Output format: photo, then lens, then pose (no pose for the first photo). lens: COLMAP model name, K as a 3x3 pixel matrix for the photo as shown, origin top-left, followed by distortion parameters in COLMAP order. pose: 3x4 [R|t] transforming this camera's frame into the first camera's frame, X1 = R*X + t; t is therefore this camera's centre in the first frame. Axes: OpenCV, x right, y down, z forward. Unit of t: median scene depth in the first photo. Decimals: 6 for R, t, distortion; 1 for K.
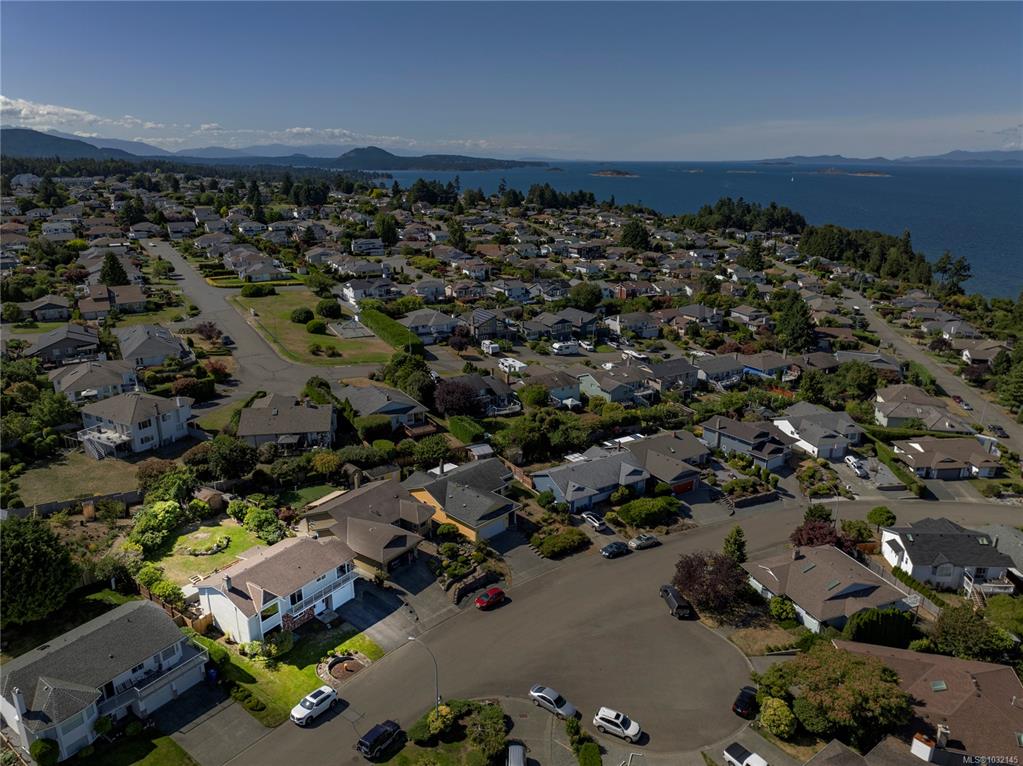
lens RADIAL K [[719.6, 0, 511.5], [0, 719.6, 383.0], [0, 0, 1]] dist [-0.034647, -0.008379]
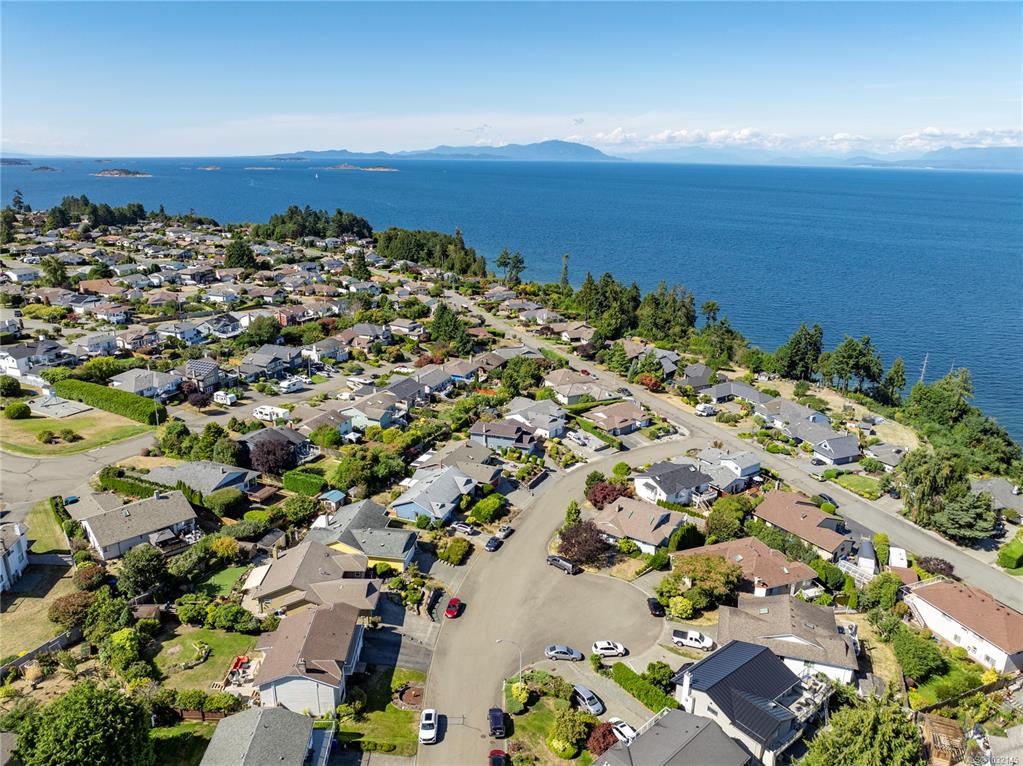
lens RADIAL K [[719.6, 0, 511.5], [0, 719.6, 383.0], [0, 0, 1]] dist [-0.034647, -0.008379]
pose [[0.806352, -0.169017, 0.566771, -0.299138], [0.165109, 0.984527, 0.058694, -0.070138], [-0.567922, 0.046251, 0.821782, -0.045891]]
